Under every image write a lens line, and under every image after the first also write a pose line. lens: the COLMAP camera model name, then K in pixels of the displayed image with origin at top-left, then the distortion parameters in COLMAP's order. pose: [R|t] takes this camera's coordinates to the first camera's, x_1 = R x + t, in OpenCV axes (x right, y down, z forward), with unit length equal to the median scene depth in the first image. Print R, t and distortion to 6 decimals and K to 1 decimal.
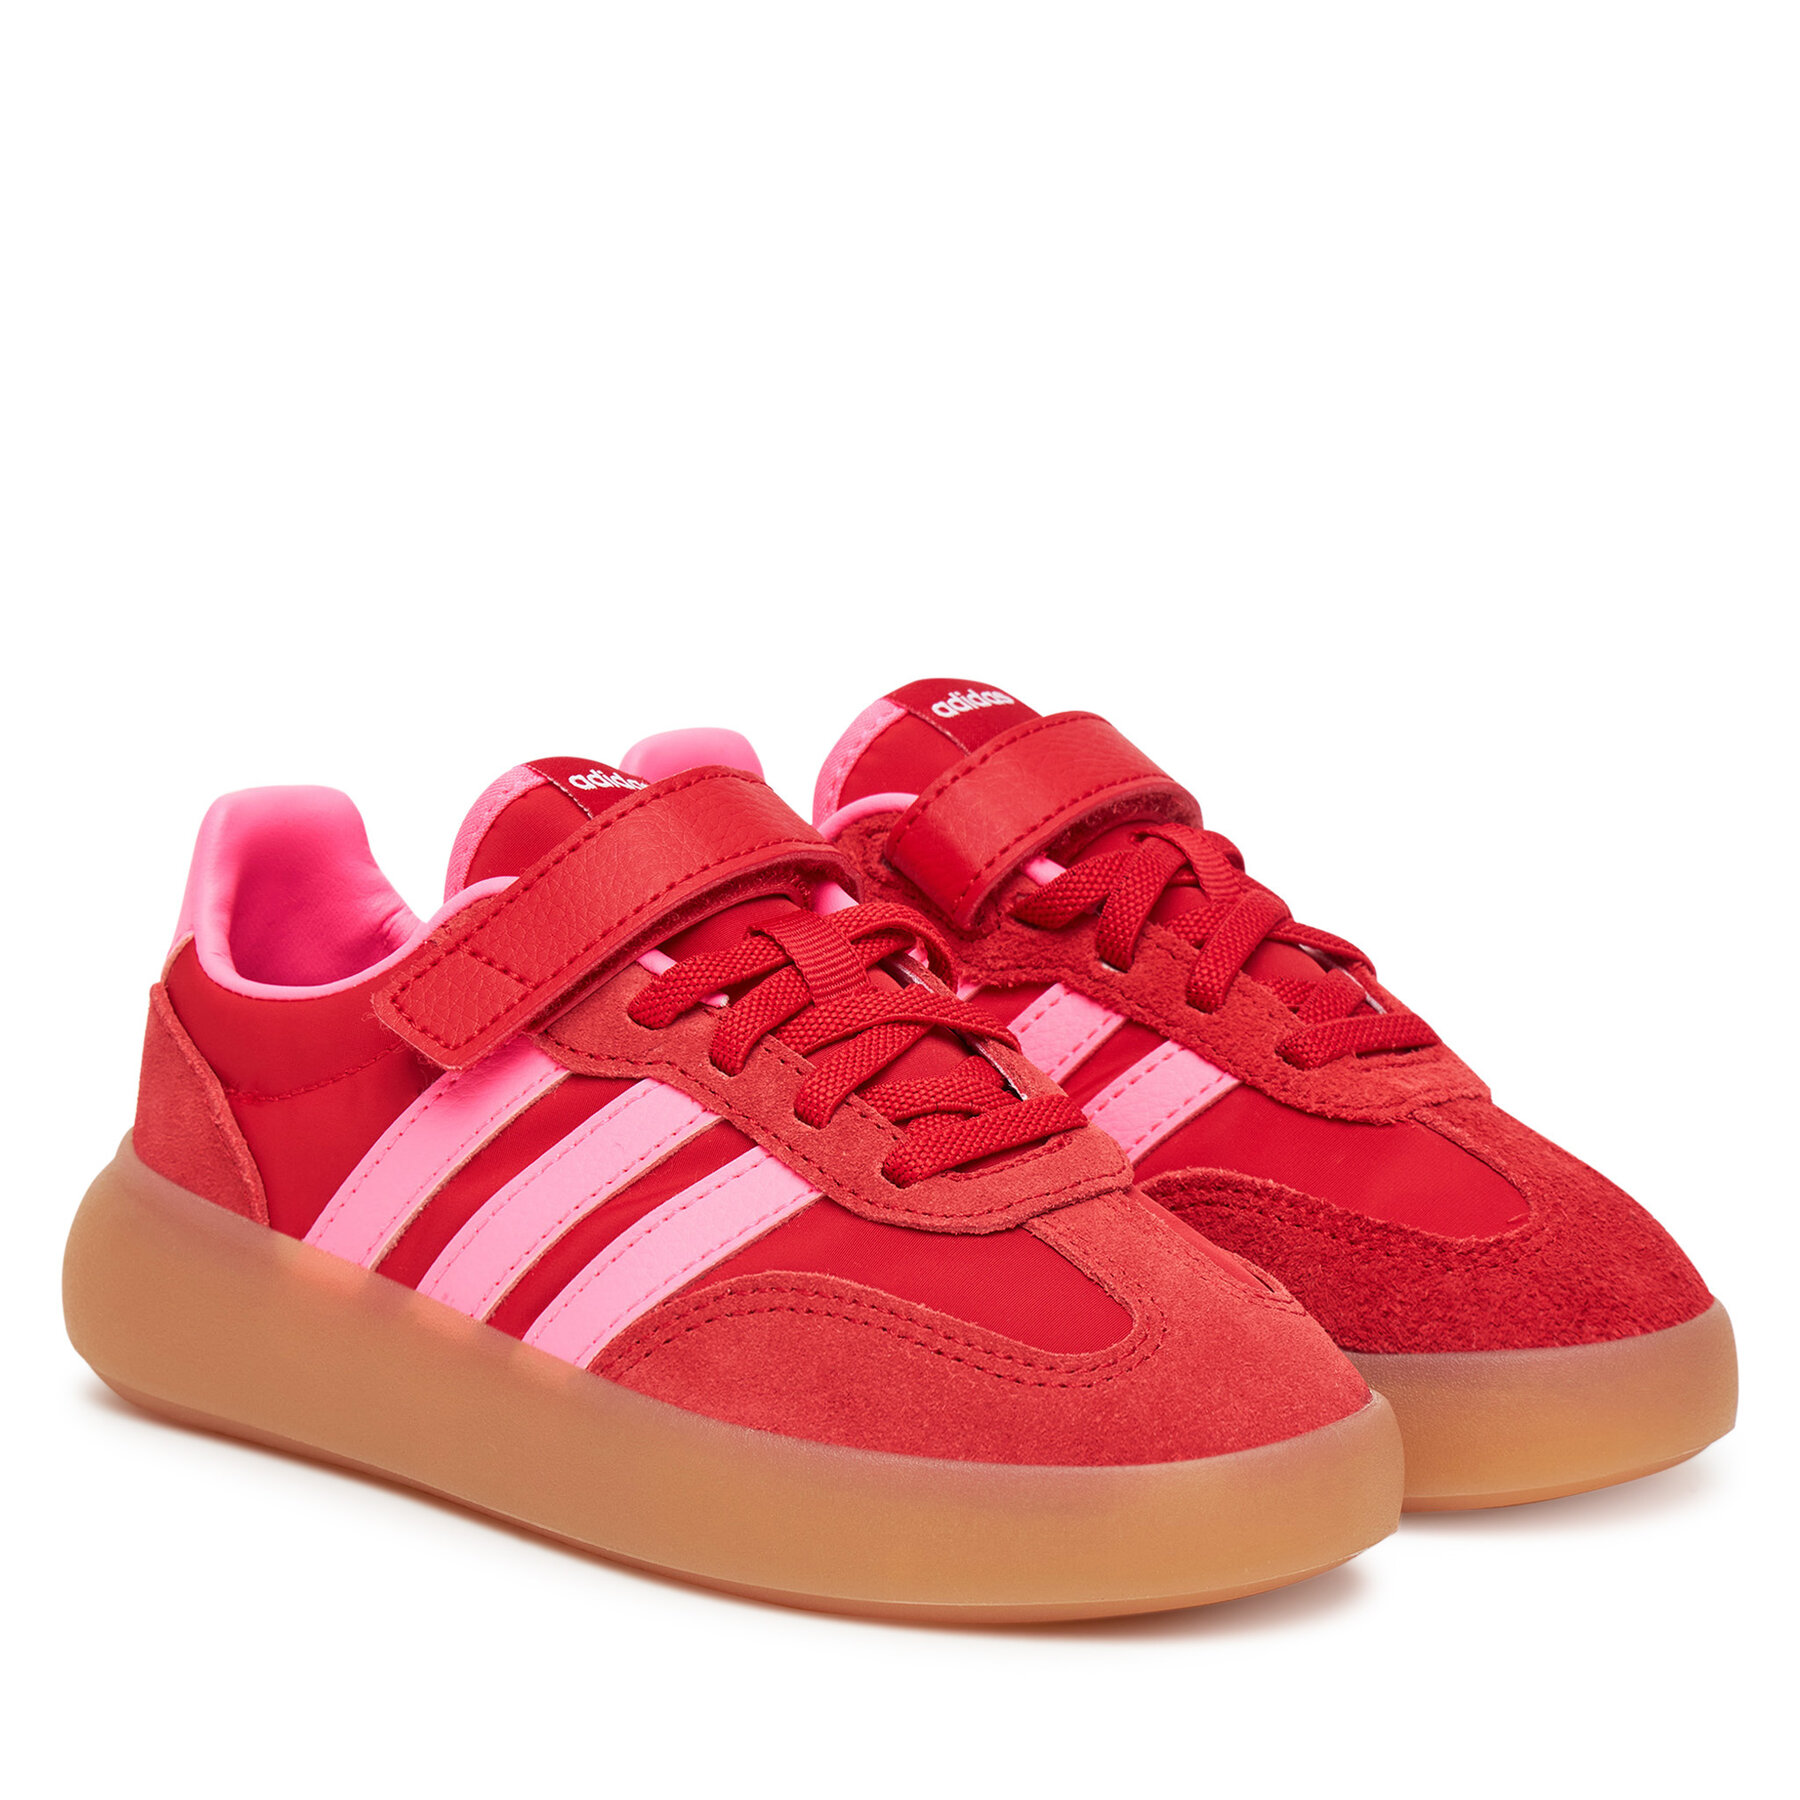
lens RADIAL K [[6365.0, 0, 900.0], [0, 6365.0, 900.0], [0, 0, 1]] dist [1.980099, 0.652435]
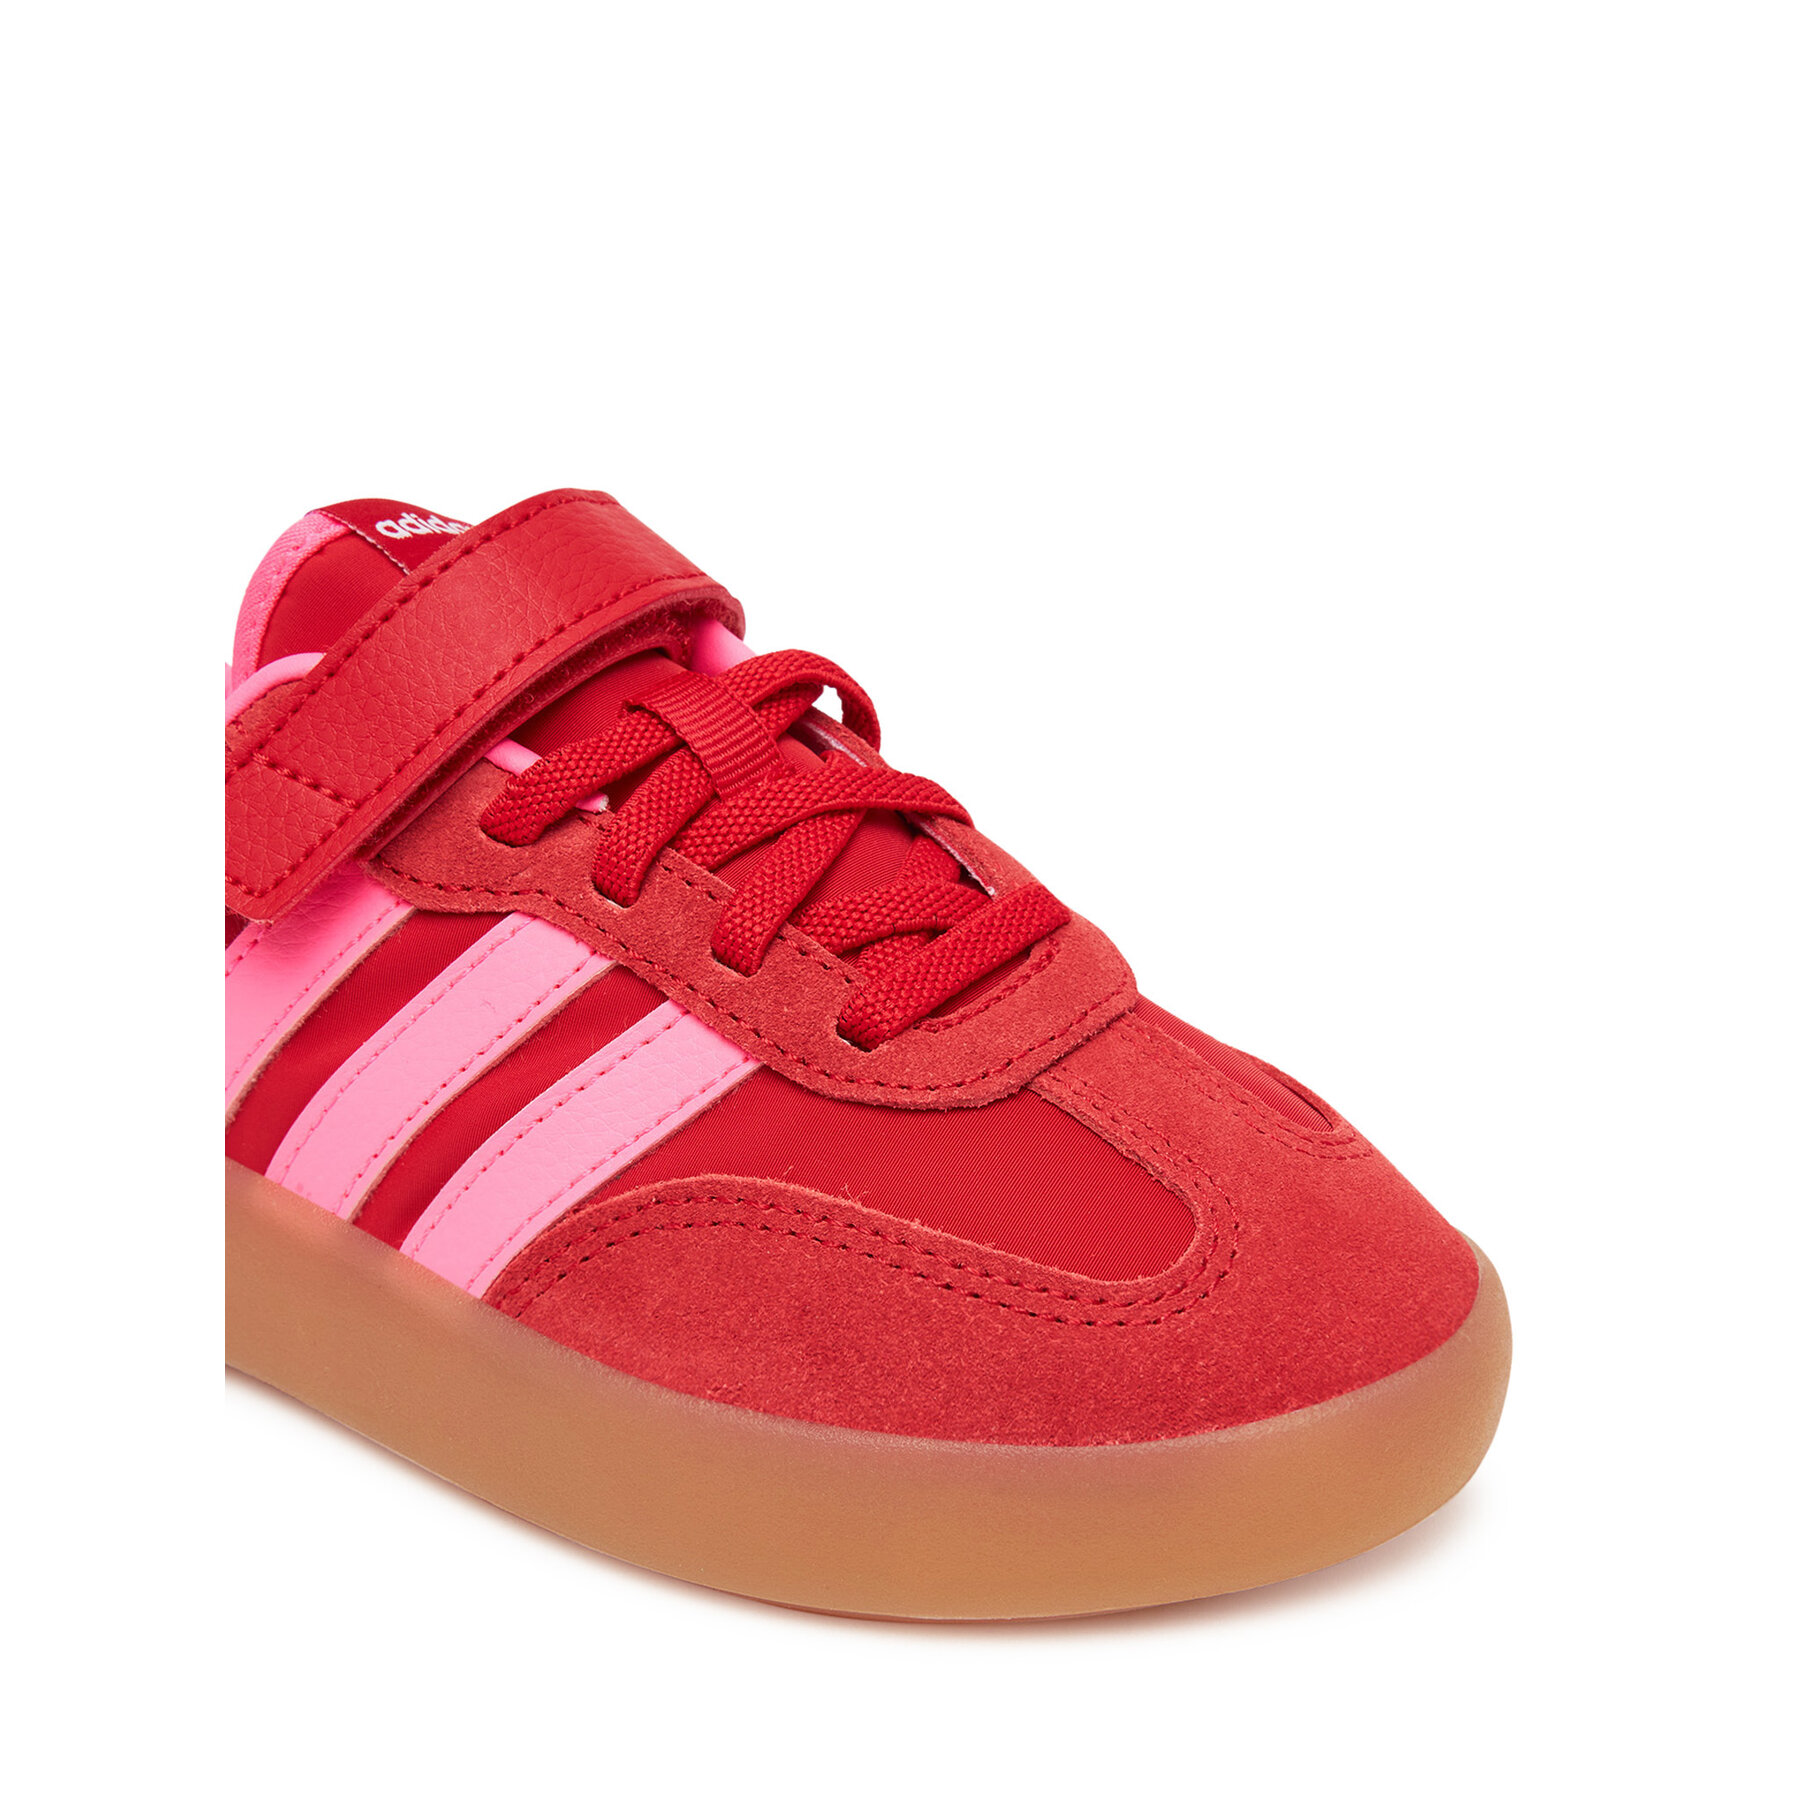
lens RADIAL K [[2080.1, 0, 900.0], [0, 2080.1, 900.0], [0, 0, 1]] dist [-0.006158, 0.011588]
pose [[0.987149, -0.095463, 0.128153, -0.025519], [0.062958, 0.969424, 0.237178, -0.030854], [-0.146876, -0.226062, 0.962976, 0.749195]]
